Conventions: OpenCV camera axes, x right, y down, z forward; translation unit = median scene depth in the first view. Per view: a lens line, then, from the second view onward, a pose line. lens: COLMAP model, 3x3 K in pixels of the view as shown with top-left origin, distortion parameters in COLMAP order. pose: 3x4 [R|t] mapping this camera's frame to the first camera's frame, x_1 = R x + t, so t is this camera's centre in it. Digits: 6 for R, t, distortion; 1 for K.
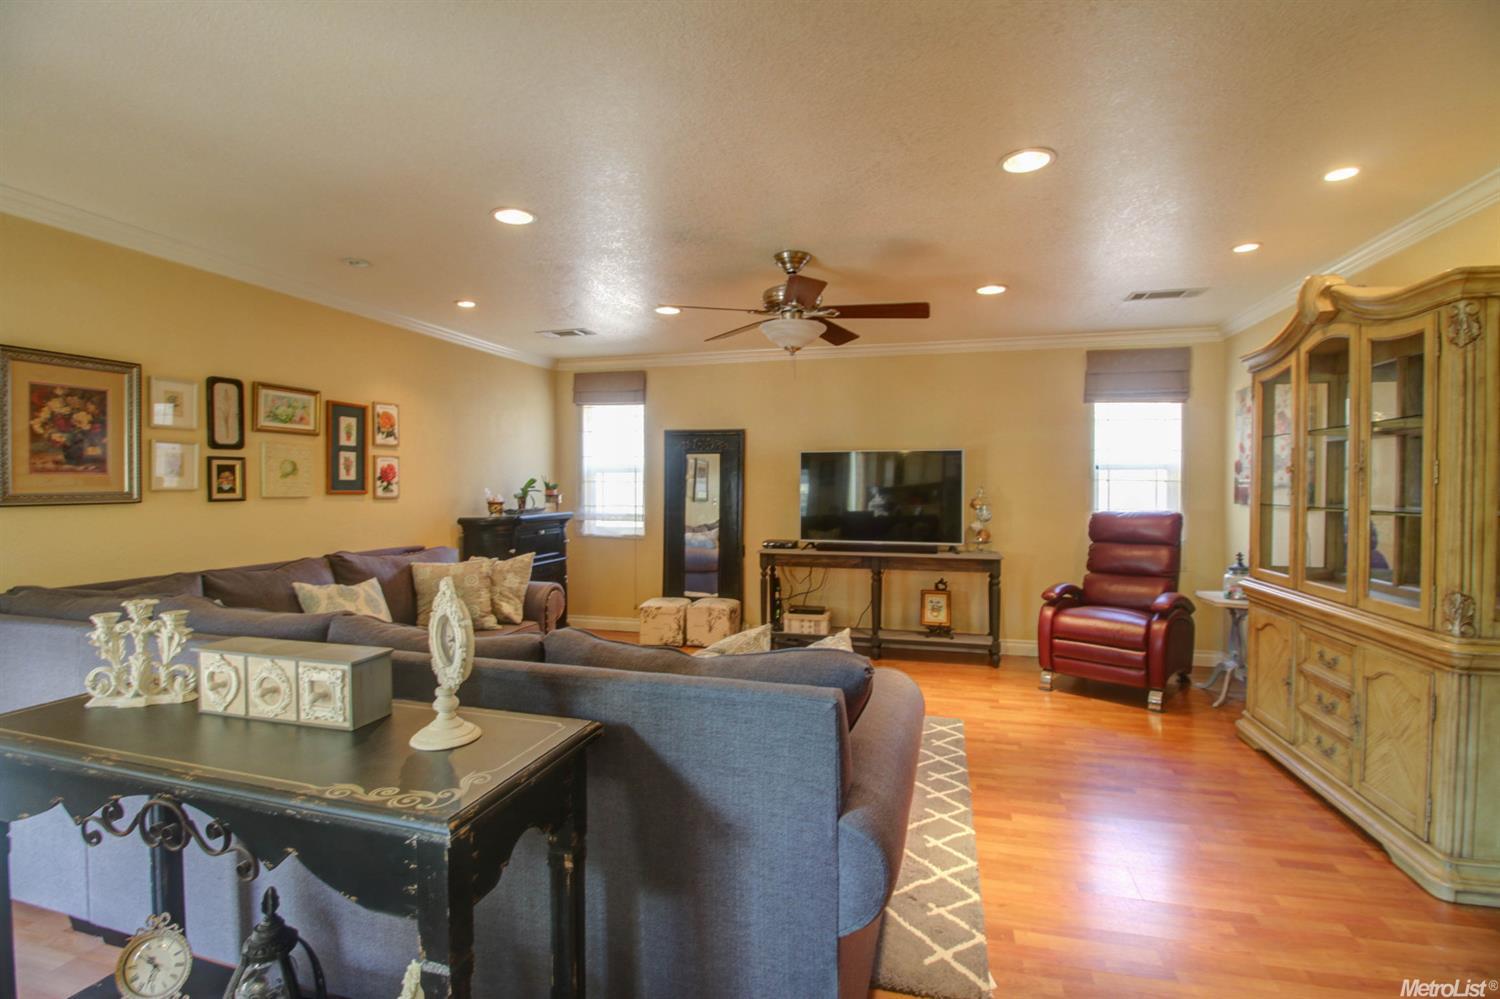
lens RADIAL K [[691.3, 0, 755.3], [0, 691.3, 494.4], [0, 0, 1]] dist [-0.003851, -0.010819]
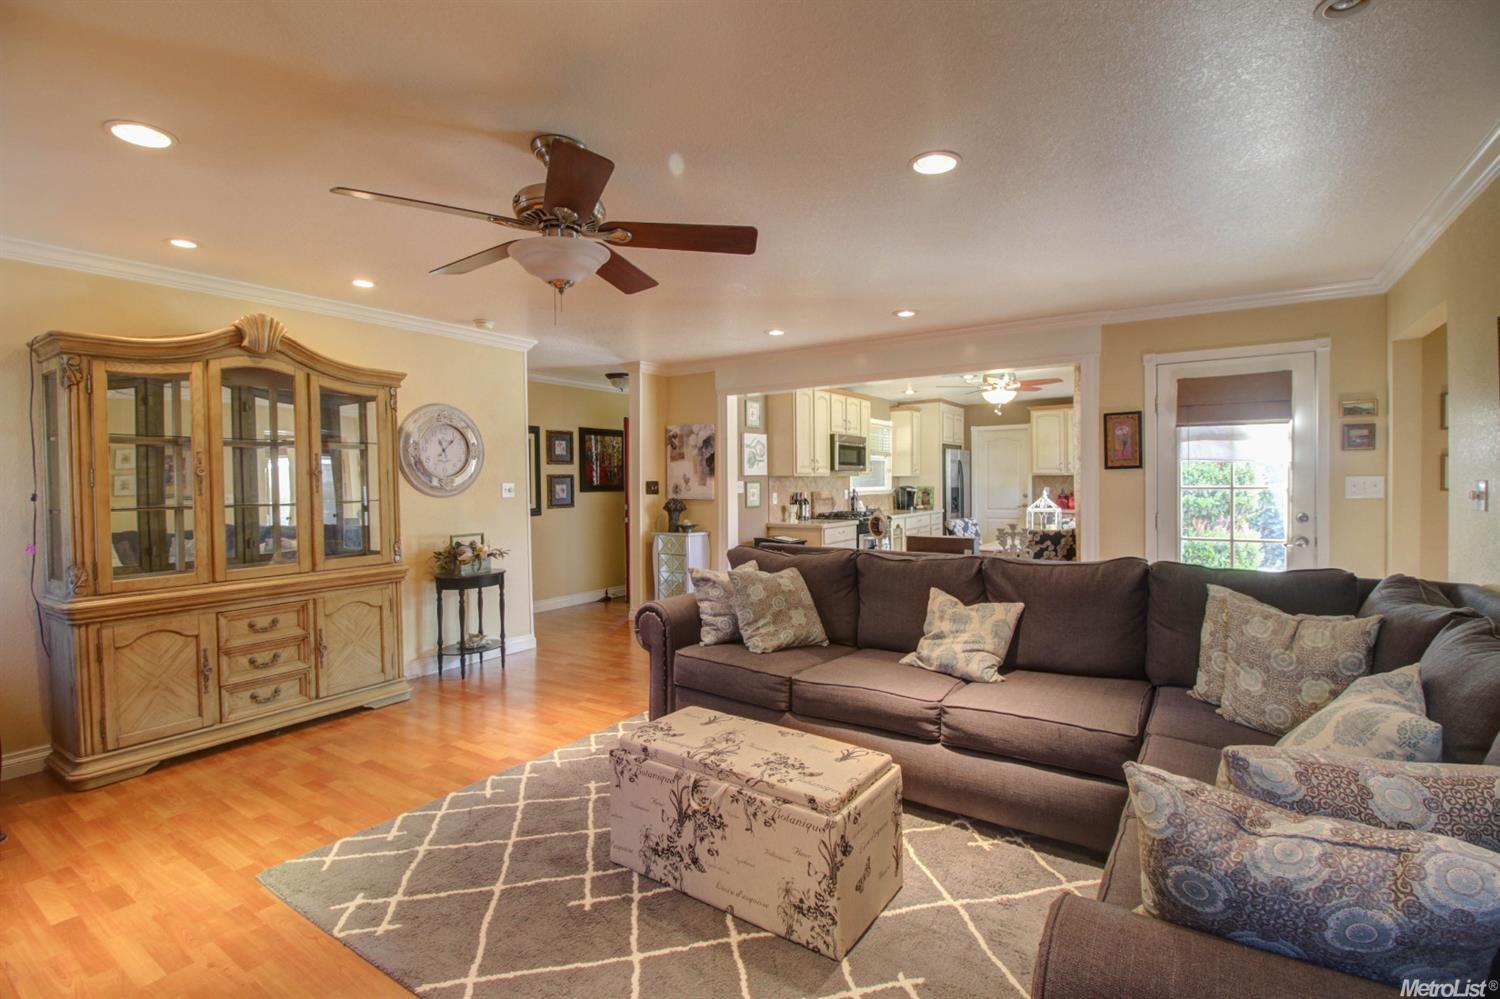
lens RADIAL K [[691.3, 0, 754.8], [0, 691.3, 494.9], [0, 0, 1]] dist [-0.003851, -0.010819]
pose [[-0.949829, -0.000362, 0.312771, -0.268126], [0.011832, 0.999242, 0.037090, -0.021802], [-0.312547, 0.038930, -0.949104, 1.255798]]
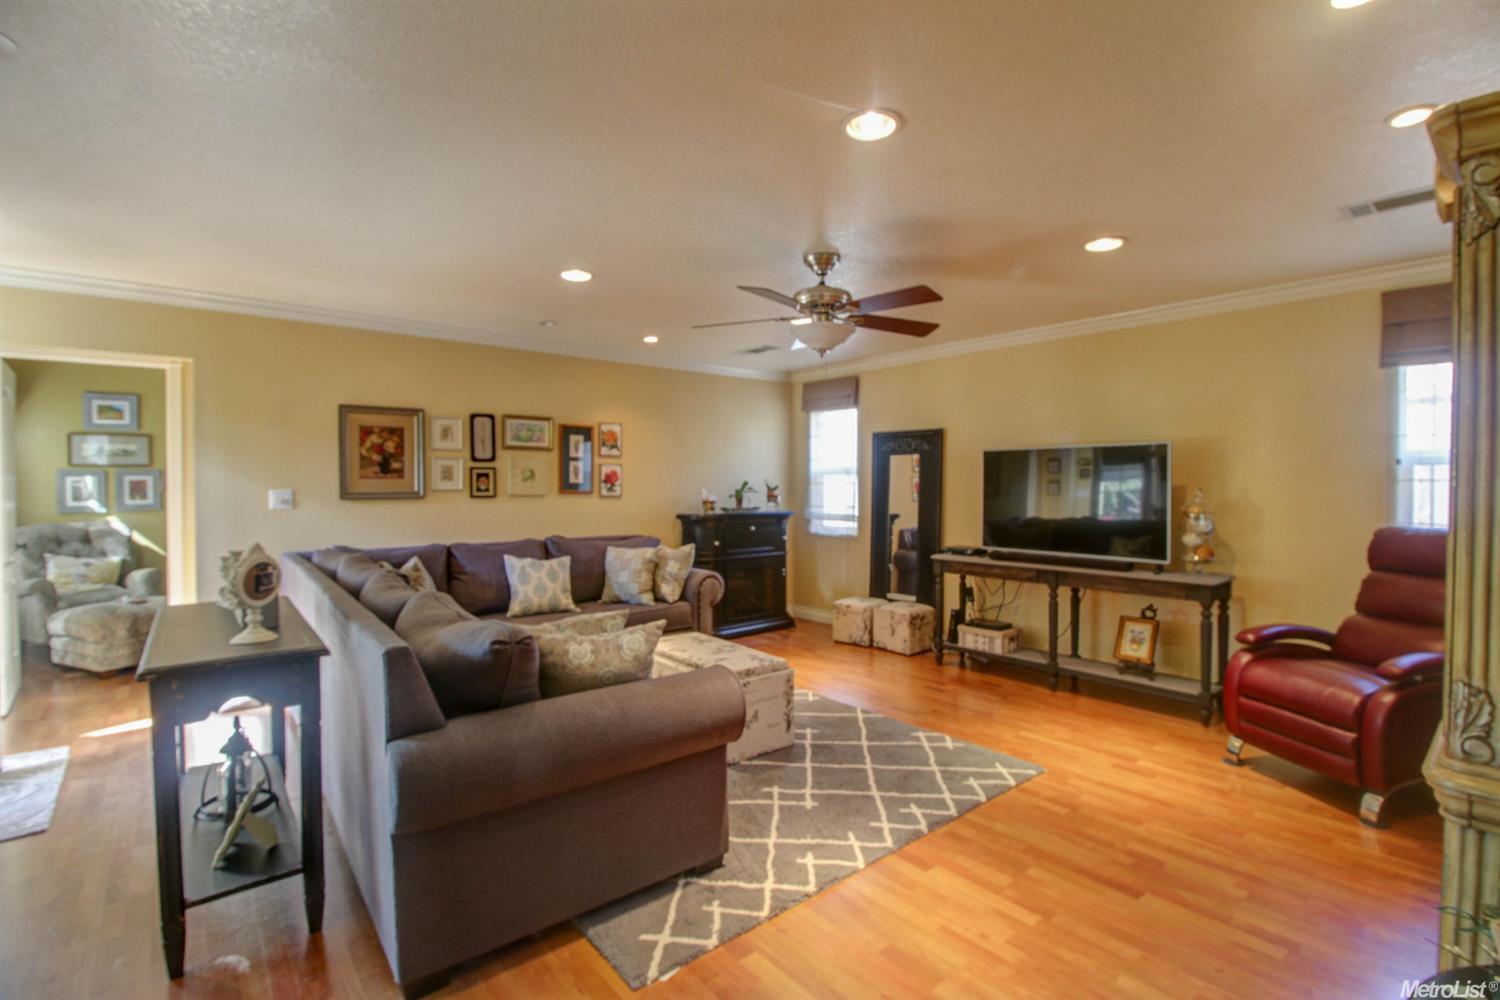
lens RADIAL K [[691.3, 0, 749.2], [0, 691.3, 496.1], [0, 0, 1]] dist [-0.003851, -0.010819]
pose [[0.816070, 0.009257, -0.577879, 0.429793], [-0.008759, 0.999955, 0.003649, -0.002686], [0.577886, 0.002084, 0.816115, 0.097953]]
